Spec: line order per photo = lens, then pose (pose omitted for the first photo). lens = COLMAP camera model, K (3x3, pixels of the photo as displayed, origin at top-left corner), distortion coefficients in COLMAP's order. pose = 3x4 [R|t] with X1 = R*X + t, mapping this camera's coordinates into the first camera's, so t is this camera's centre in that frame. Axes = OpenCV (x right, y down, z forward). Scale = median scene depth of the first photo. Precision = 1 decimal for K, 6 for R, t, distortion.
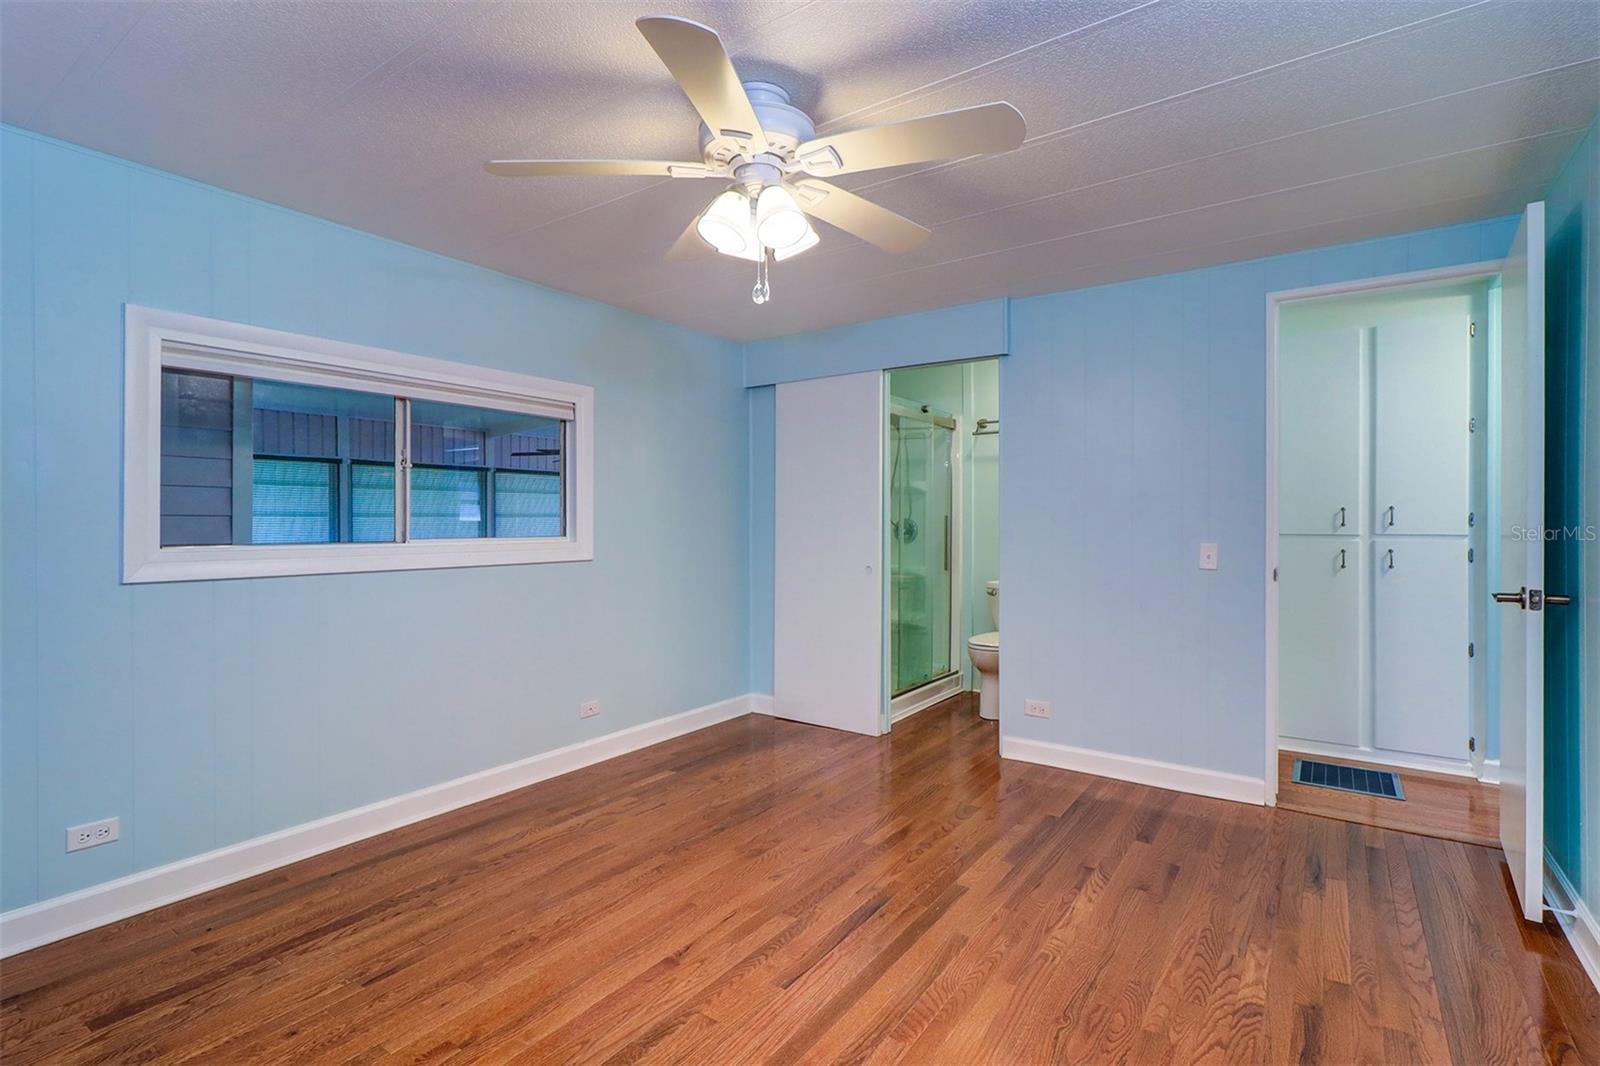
lens RADIAL K [[747.5, 0, 803.3], [0, 747.5, 528.6], [0, 0, 1]] dist [-0.001875, -0.000646]
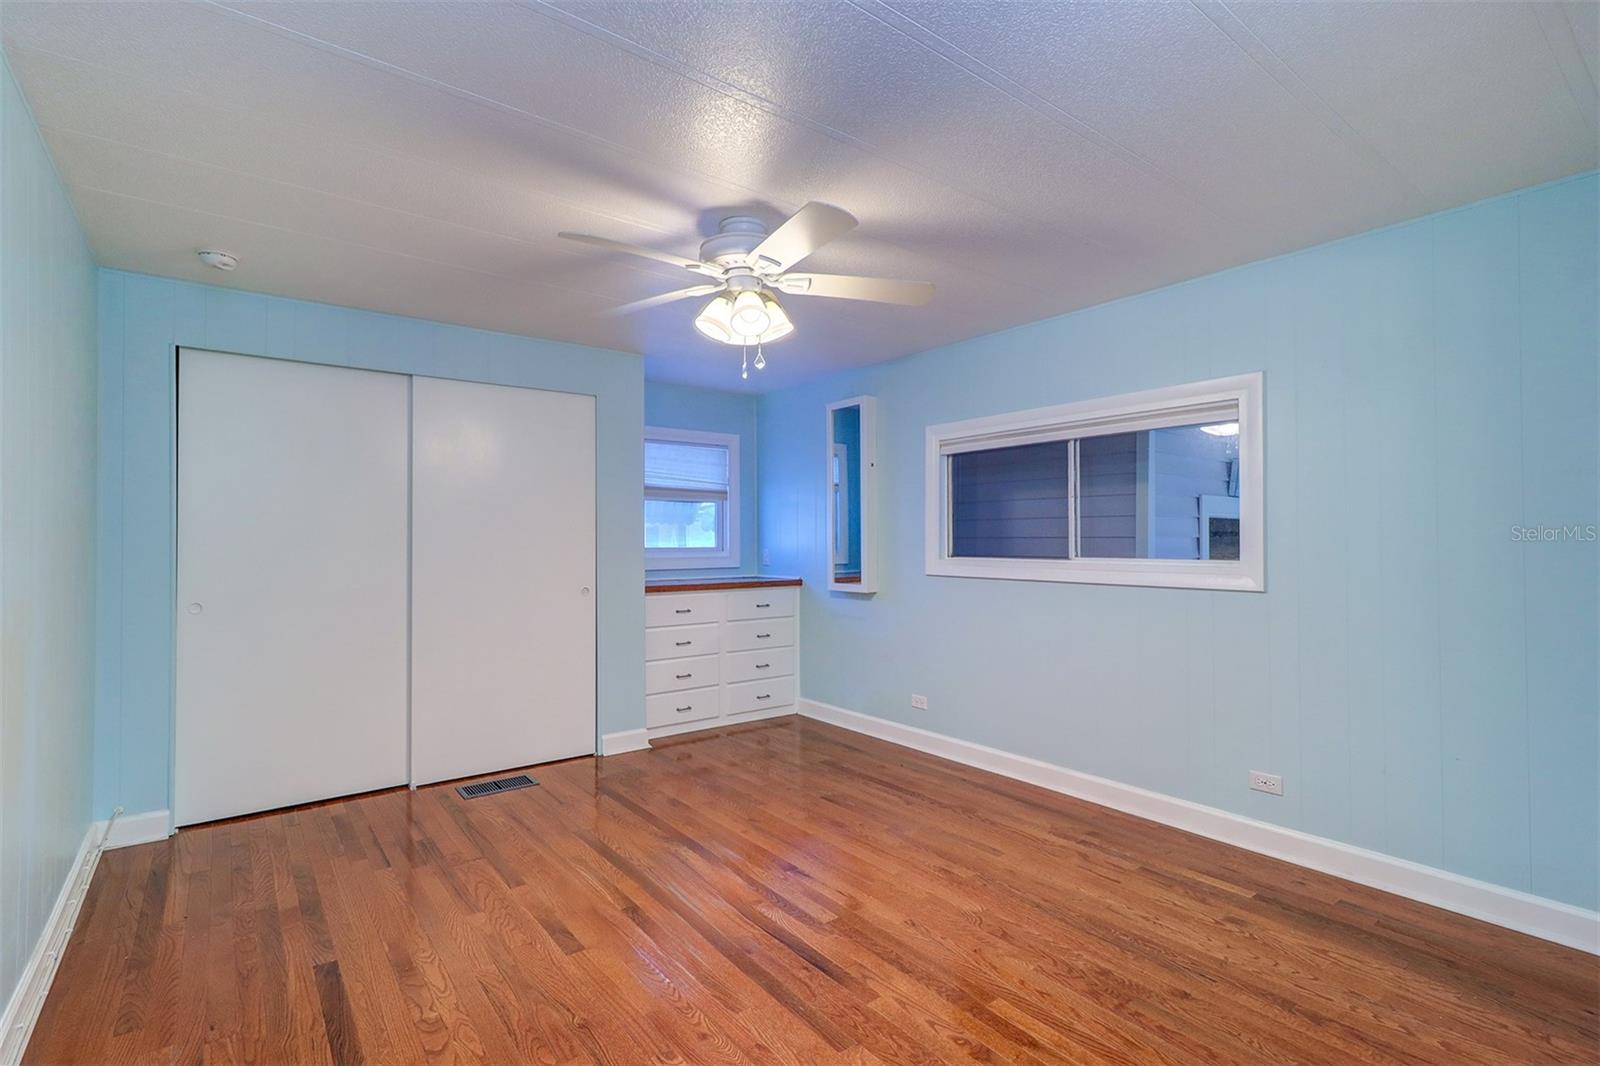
lens RADIAL K [[747.5, 0, 805.5], [0, 747.5, 531.1], [0, 0, 1]] dist [-0.001875, -0.000646]
pose [[-0.289846, -0.010389, -0.957017, 0.656259], [-0.008248, 0.999931, -0.008357, -0.011794], [0.957038, 0.005471, -0.289912, 0.831068]]
